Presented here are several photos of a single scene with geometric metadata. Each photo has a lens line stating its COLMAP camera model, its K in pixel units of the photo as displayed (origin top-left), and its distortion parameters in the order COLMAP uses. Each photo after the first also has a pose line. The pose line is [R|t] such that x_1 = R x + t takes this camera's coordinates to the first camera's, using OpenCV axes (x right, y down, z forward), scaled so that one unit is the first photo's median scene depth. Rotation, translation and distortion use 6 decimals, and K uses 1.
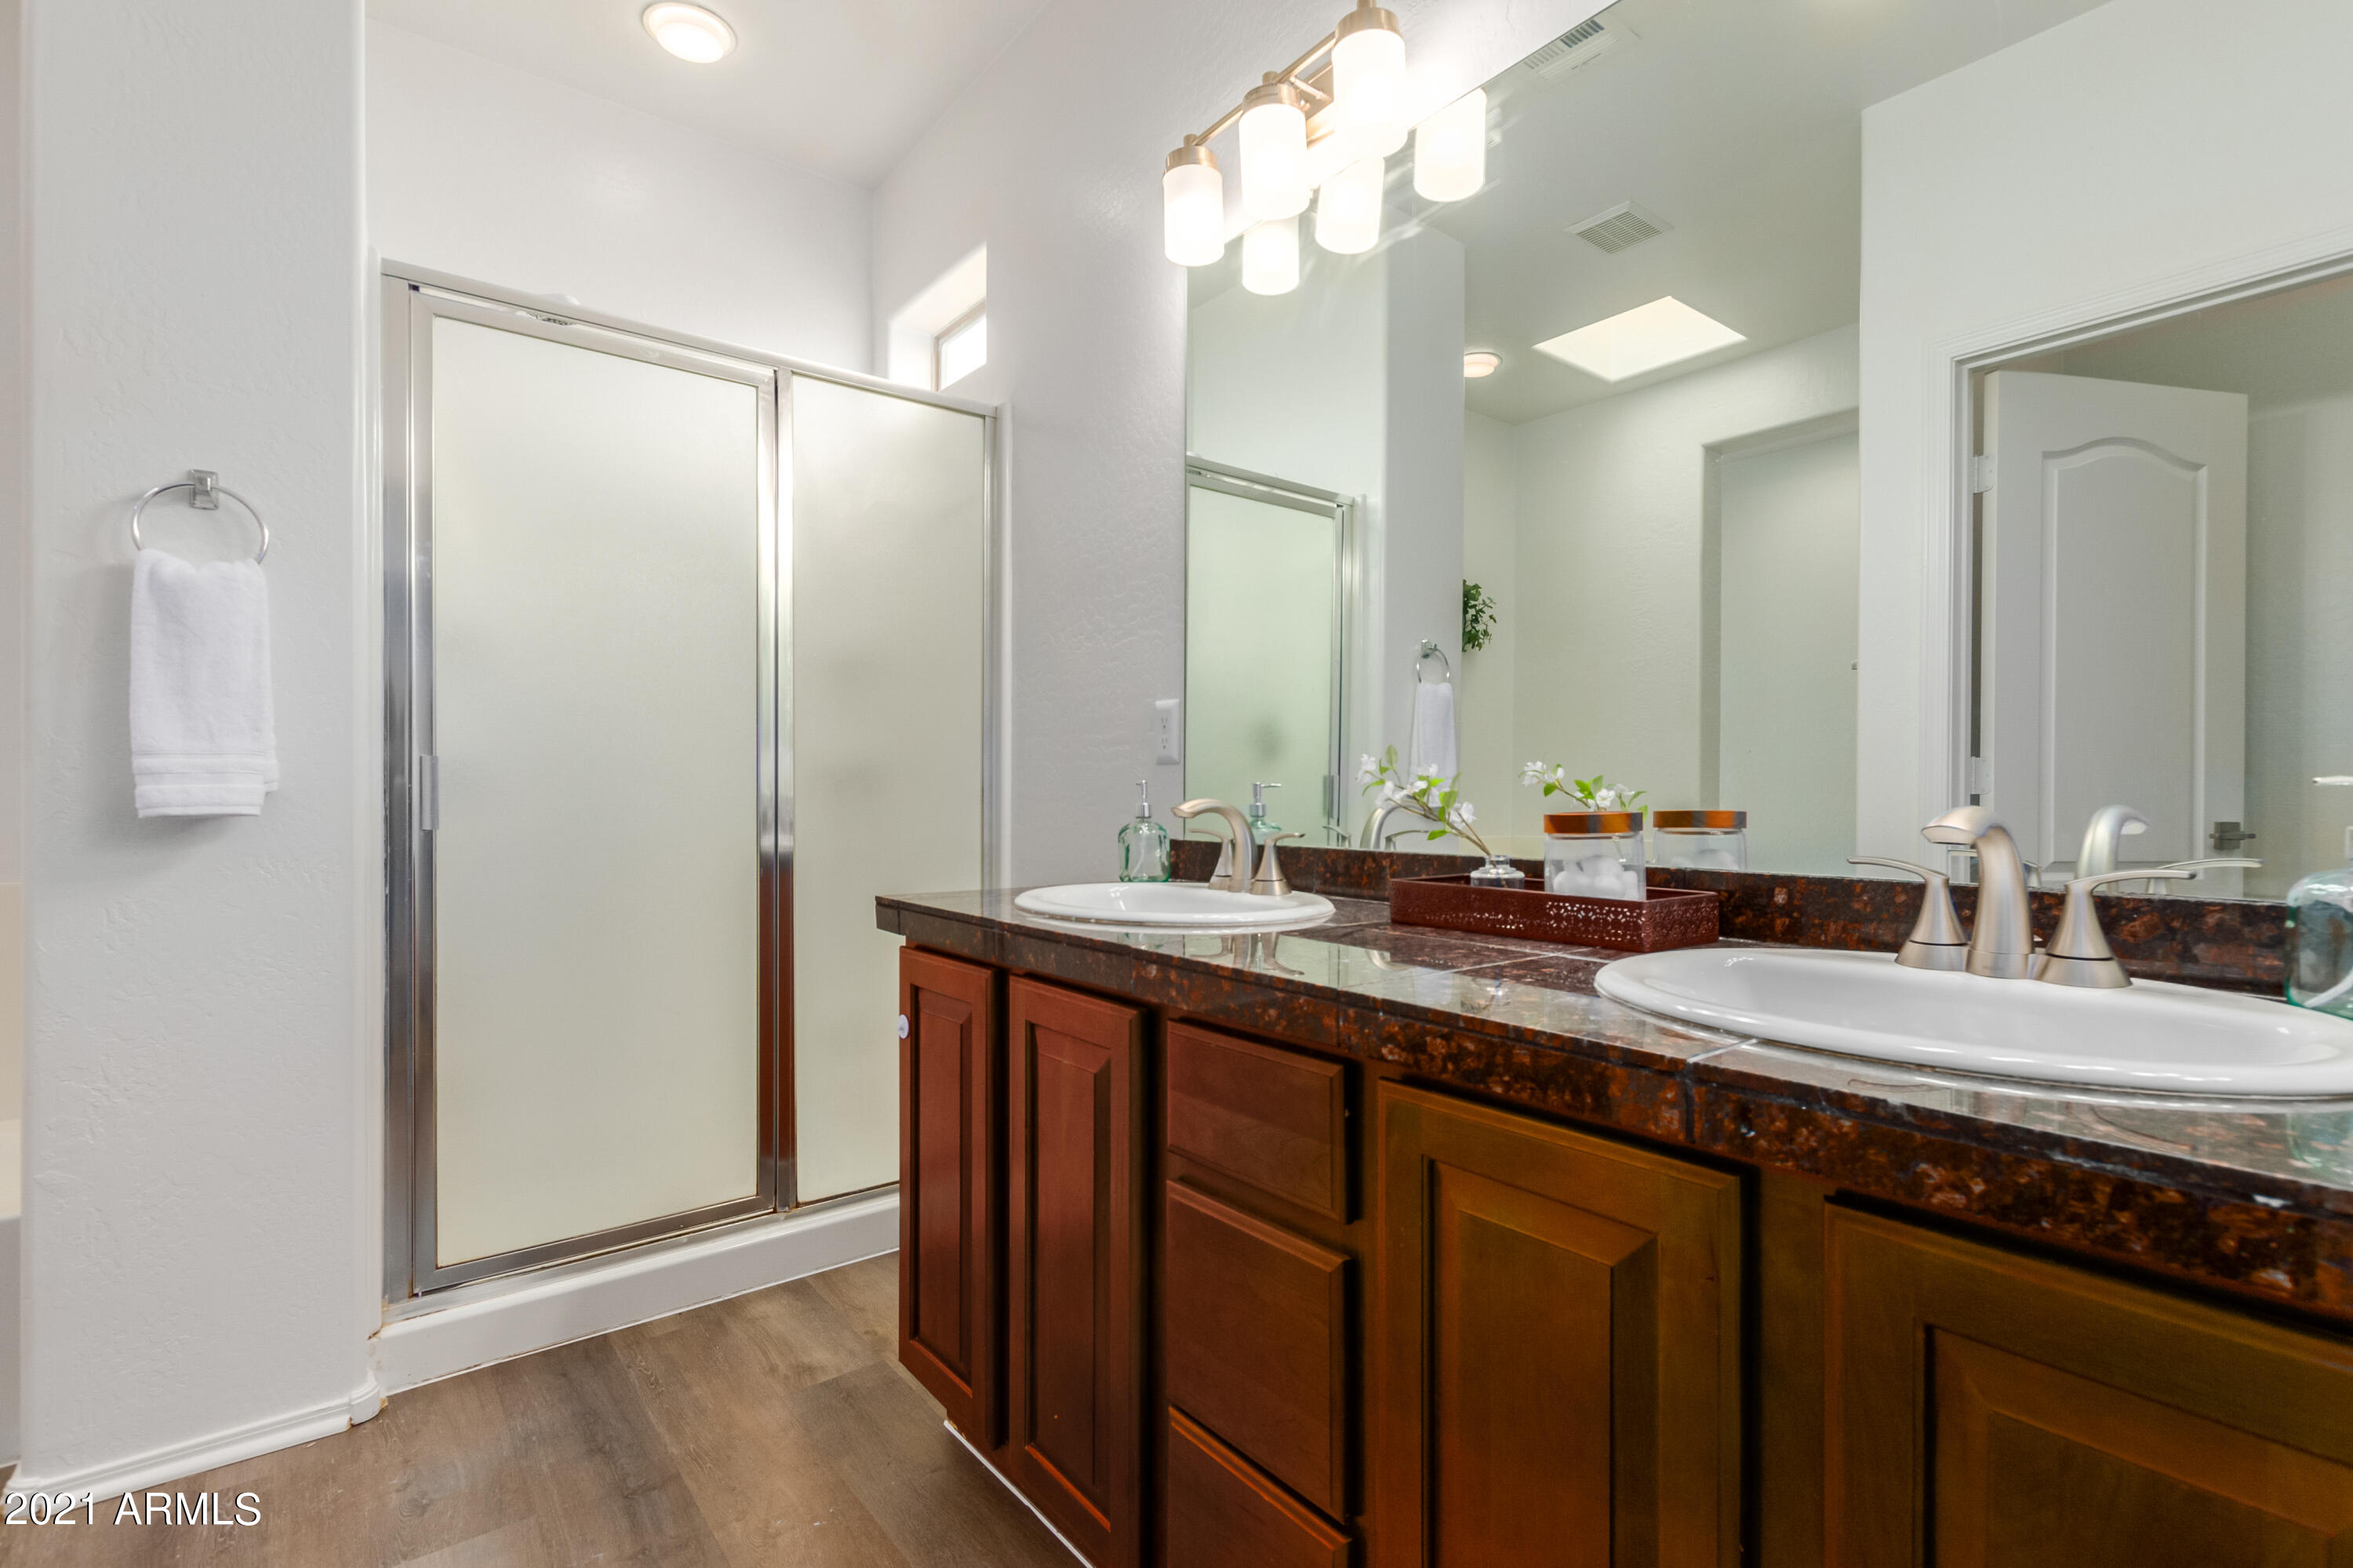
lens RADIAL K [[1090.0, 0, 1180.4], [0, 1090.0, 790.8], [0, 0, 1]] dist [0.002642, -0.000081]
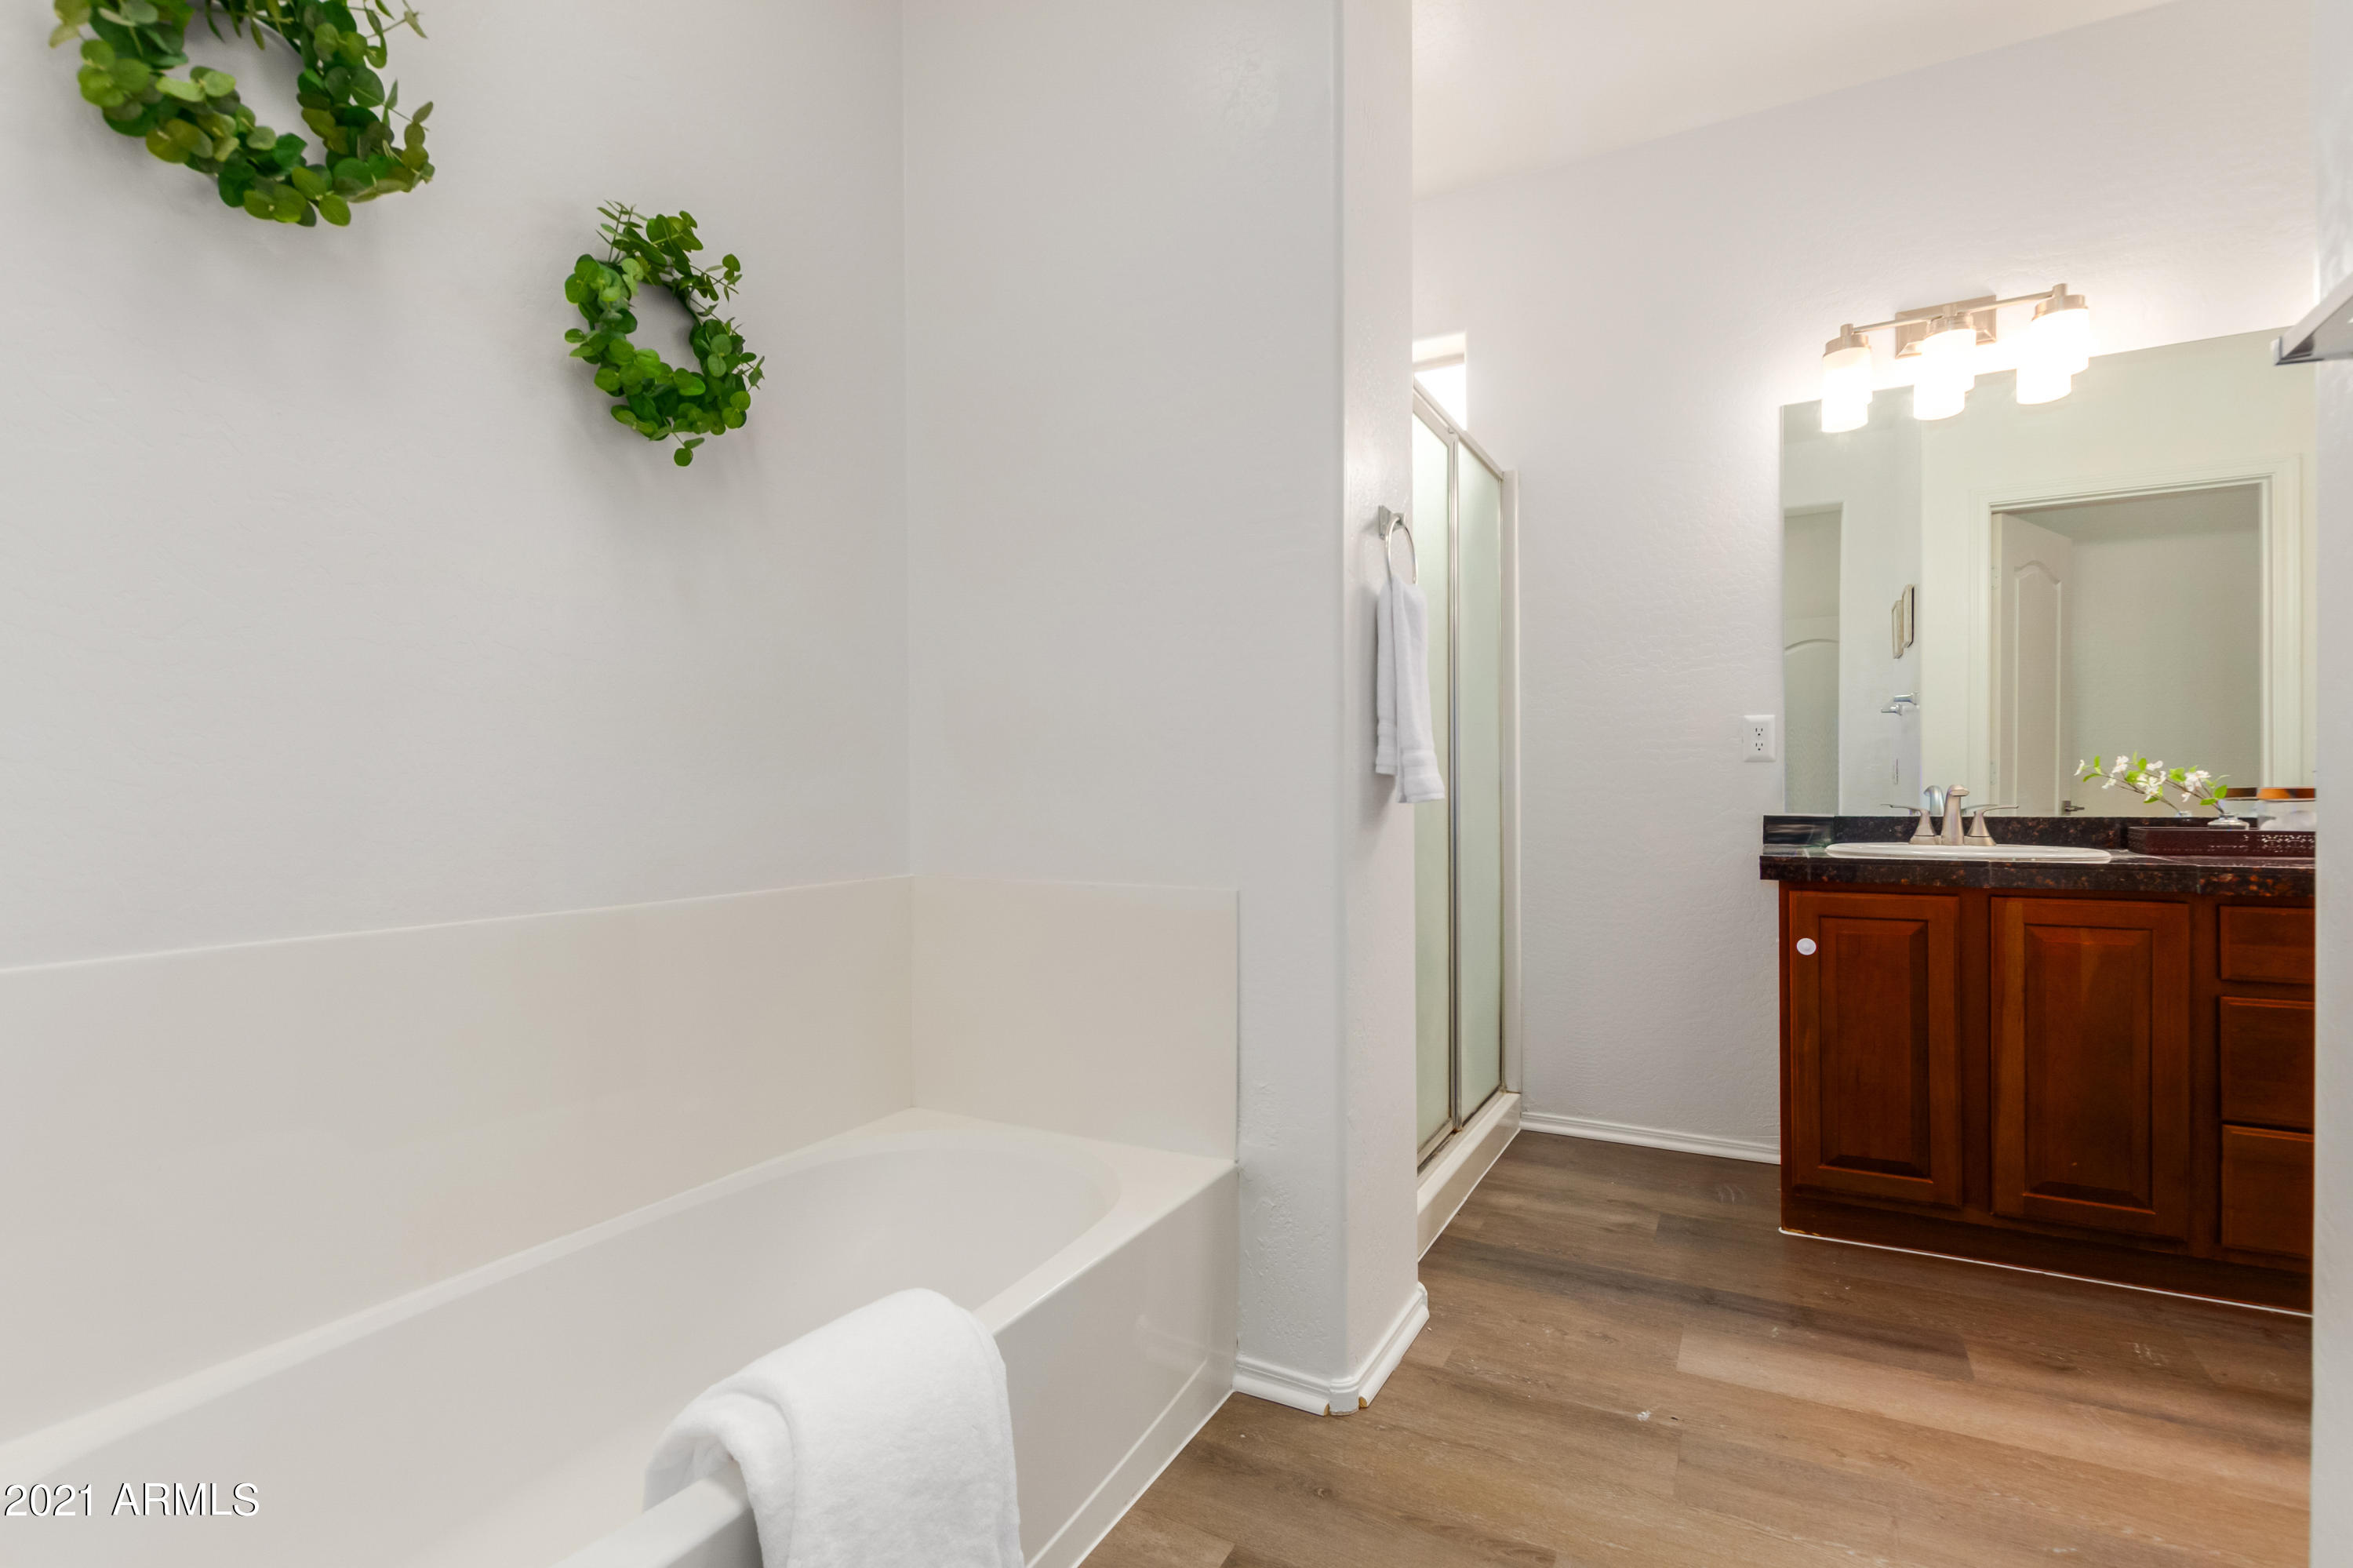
lens RADIAL K [[1090.0, 0, 1165.9], [0, 1090.0, 785.9], [0, 0, 1]] dist [0.002642, -0.000081]
pose [[0.924835, -0.004513, 0.380342, -1.586368], [0.005640, 0.999982, -0.001849, 0.006282], [-0.380327, 0.003855, 0.924844, 0.004801]]
